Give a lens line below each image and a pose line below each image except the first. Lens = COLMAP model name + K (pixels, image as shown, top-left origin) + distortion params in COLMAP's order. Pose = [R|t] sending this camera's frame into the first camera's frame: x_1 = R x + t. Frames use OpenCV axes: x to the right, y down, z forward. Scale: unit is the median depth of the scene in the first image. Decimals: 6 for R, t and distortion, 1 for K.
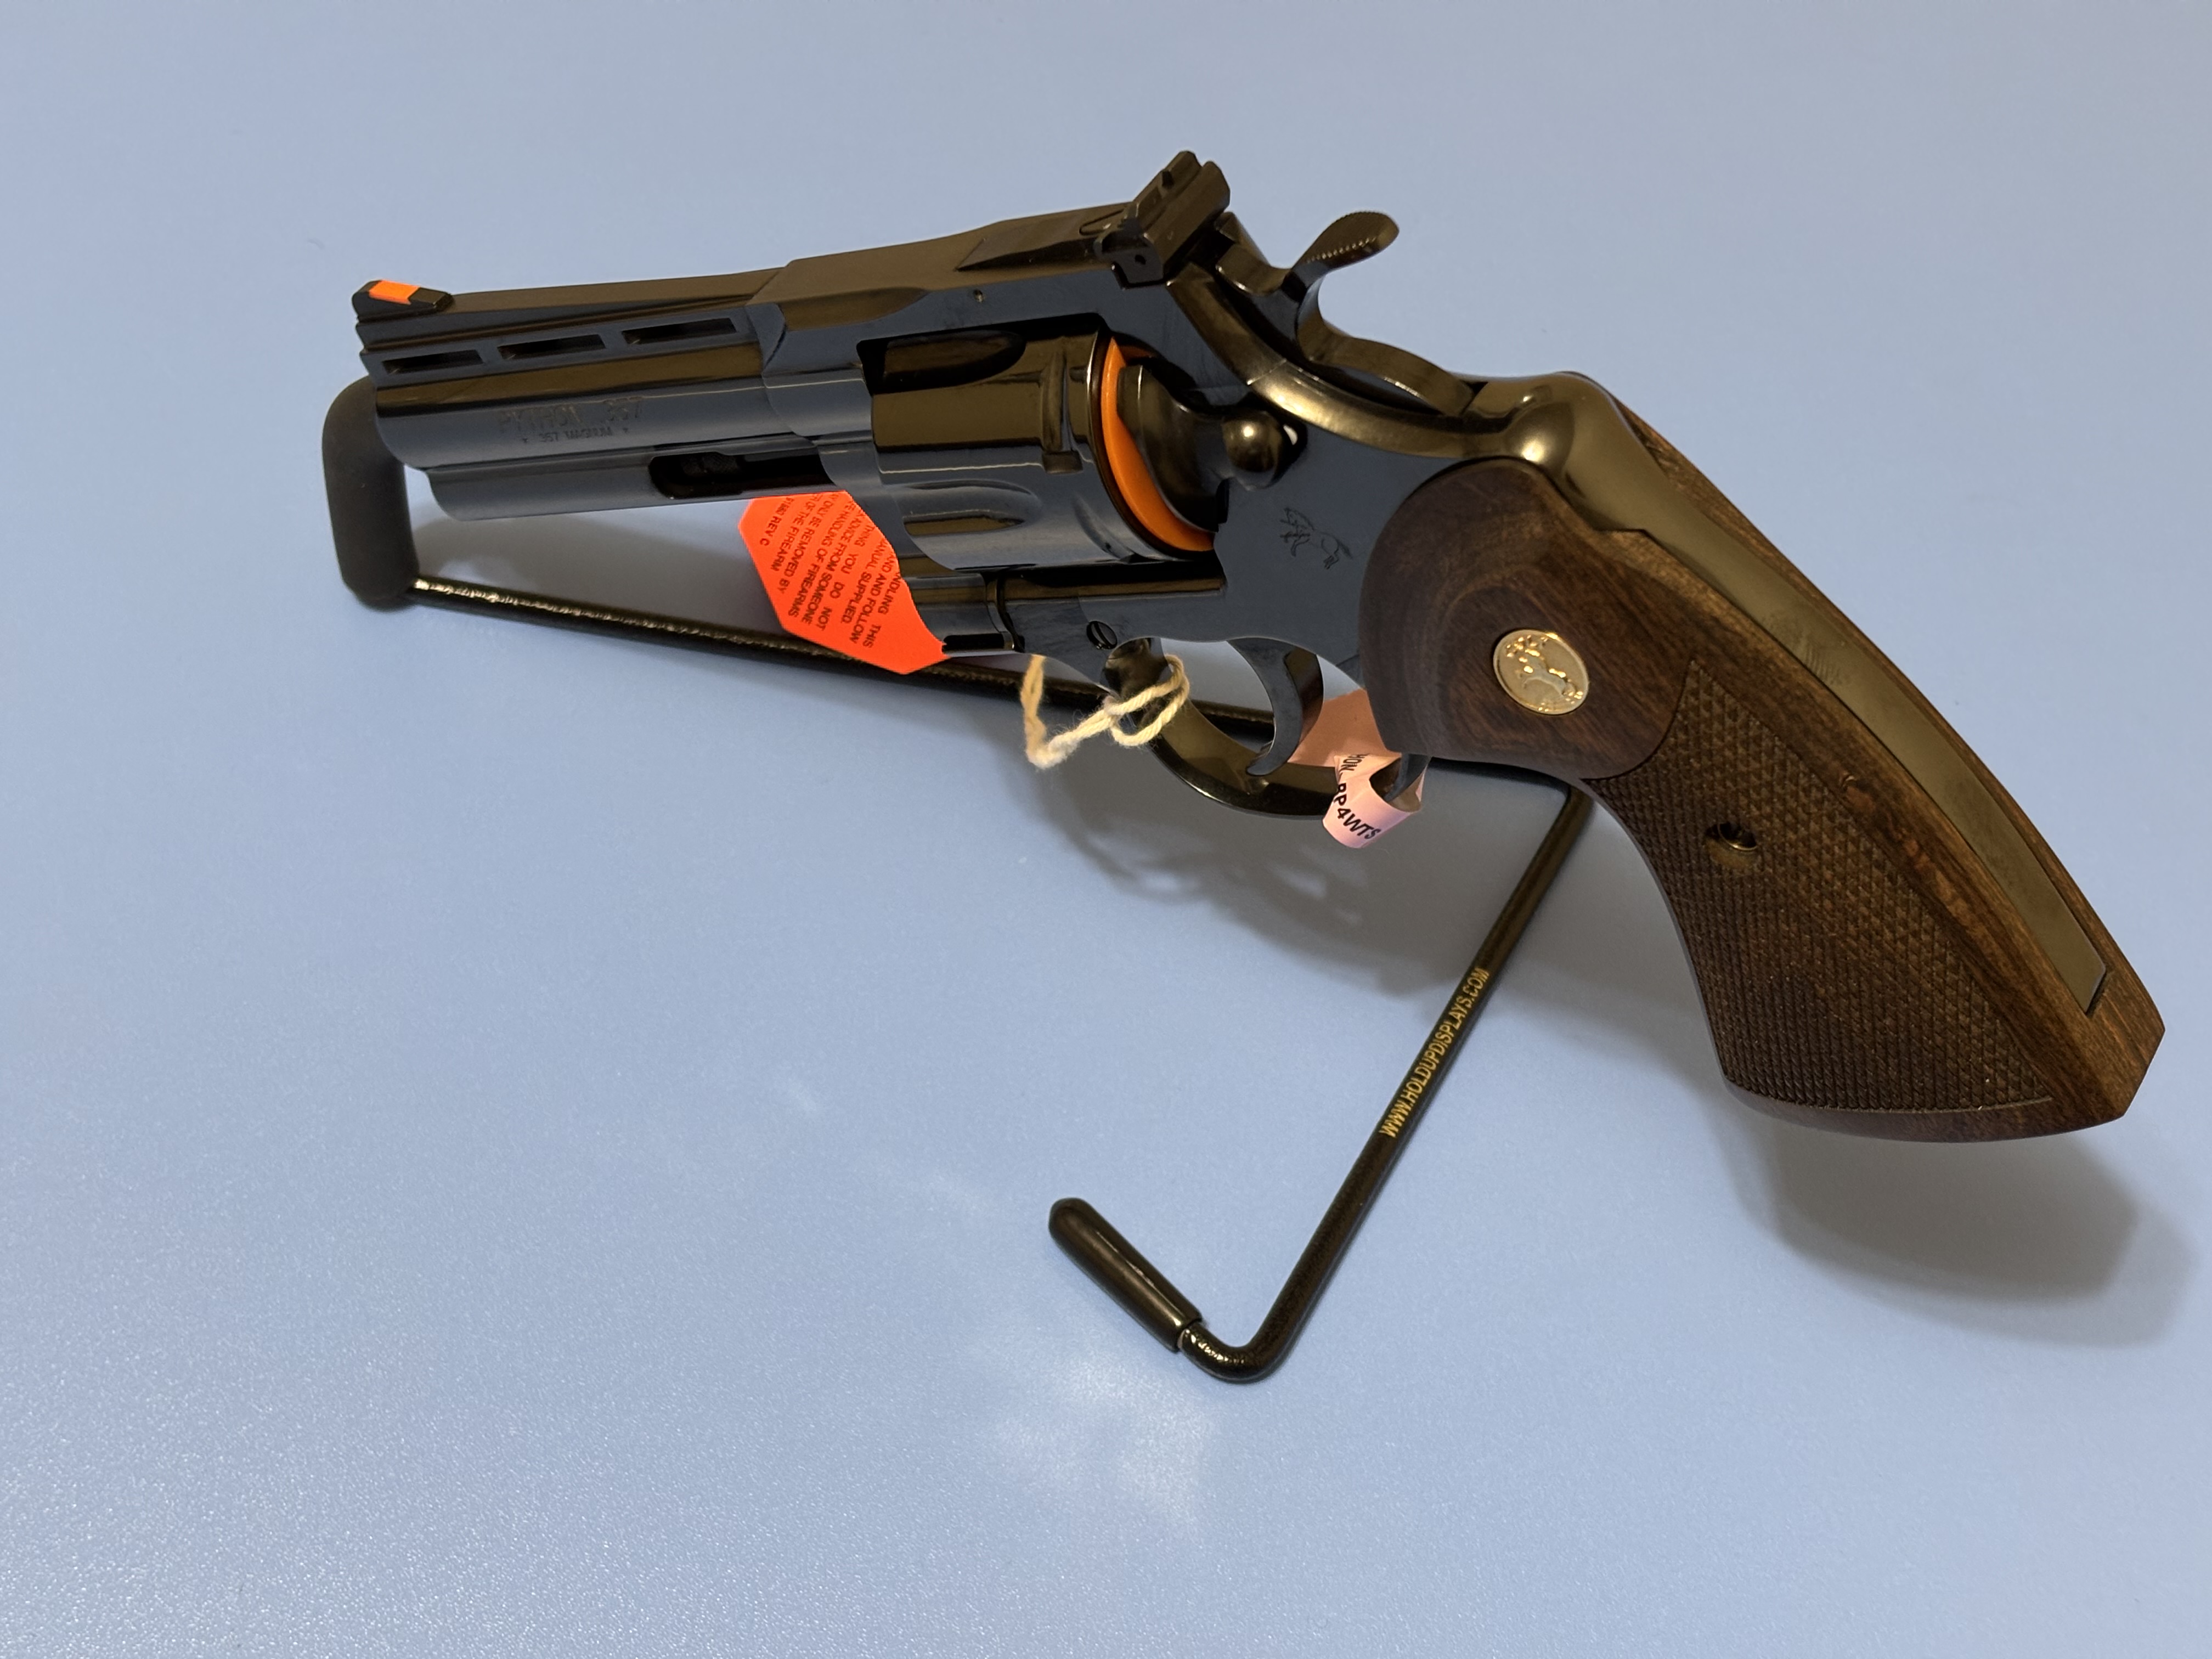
lens RADIAL K [[3380.7, 0, 1122.7], [0, 3380.7, 826.3], [0, 0, 1]] dist [0.091037, 0.000000]
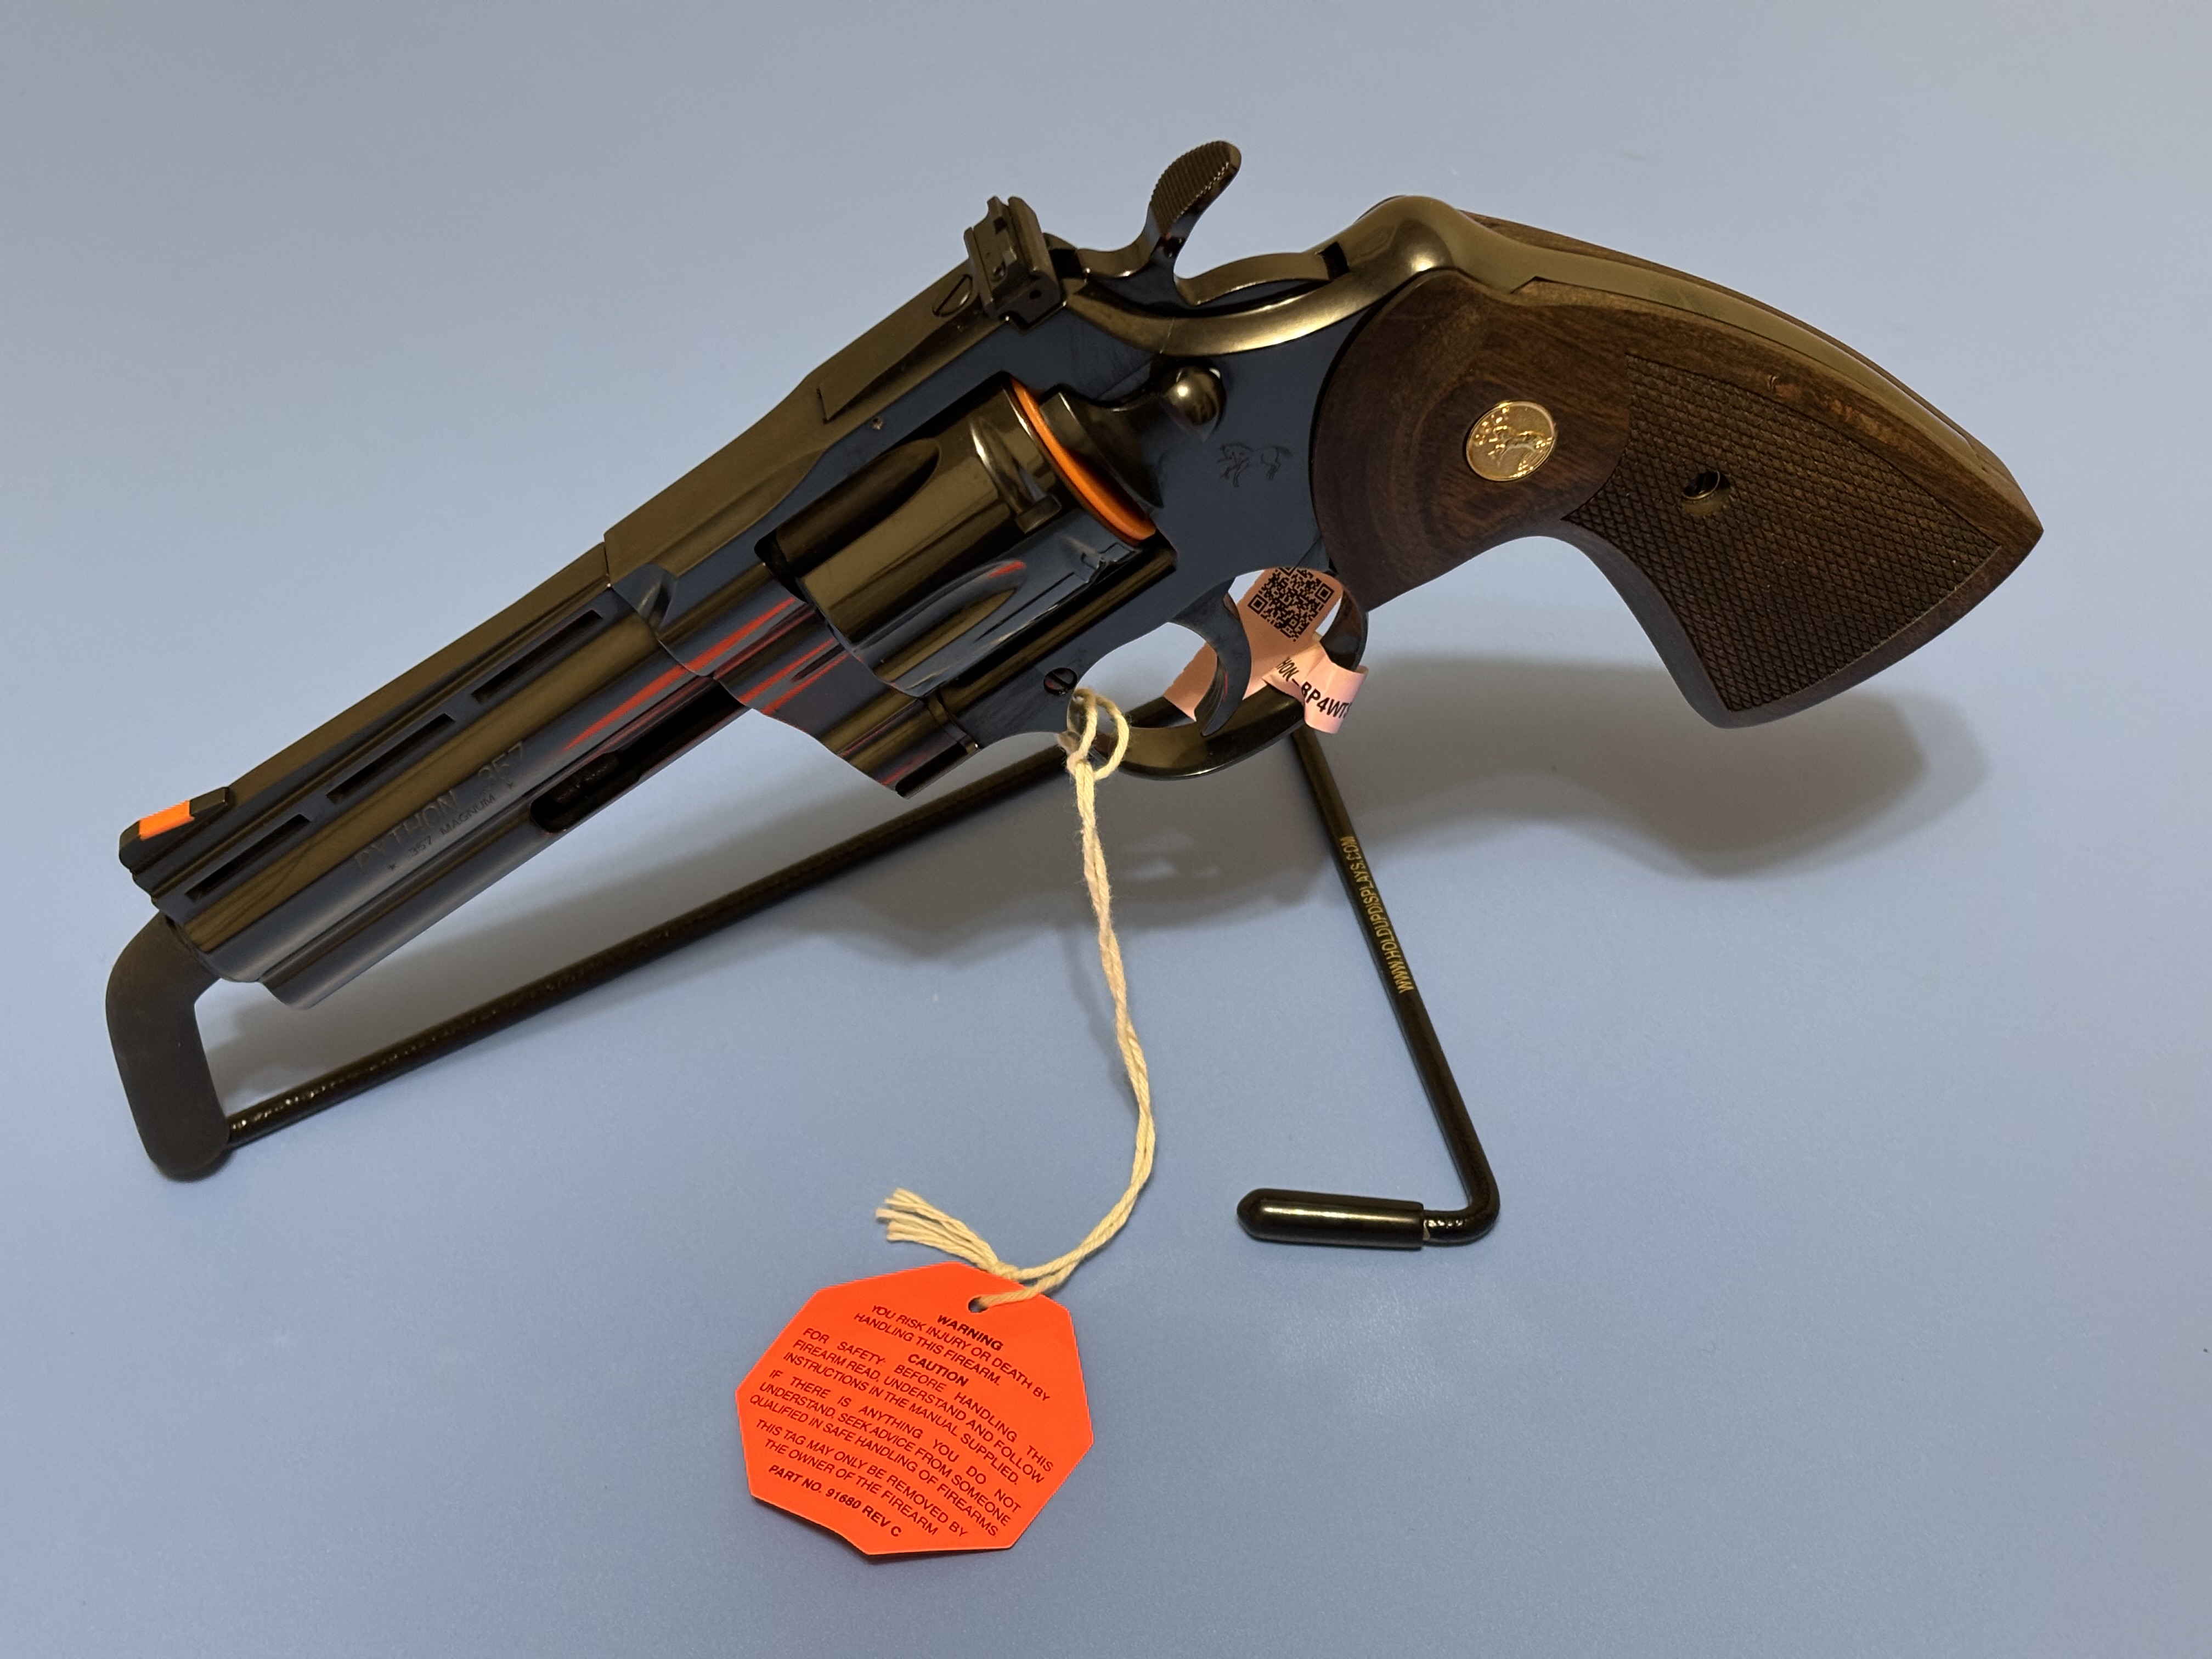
lens RADIAL K [[3380.7, 0, 1089.9], [0, 3380.7, 849.9], [0, 0, 1]] dist [0.091037, 0.000000]
pose [[0.754577, -0.526880, 0.391167, -0.483906], [0.556554, 0.829652, 0.043881, -0.060064], [-0.347652, 0.184594, 0.919273, 0.054510]]
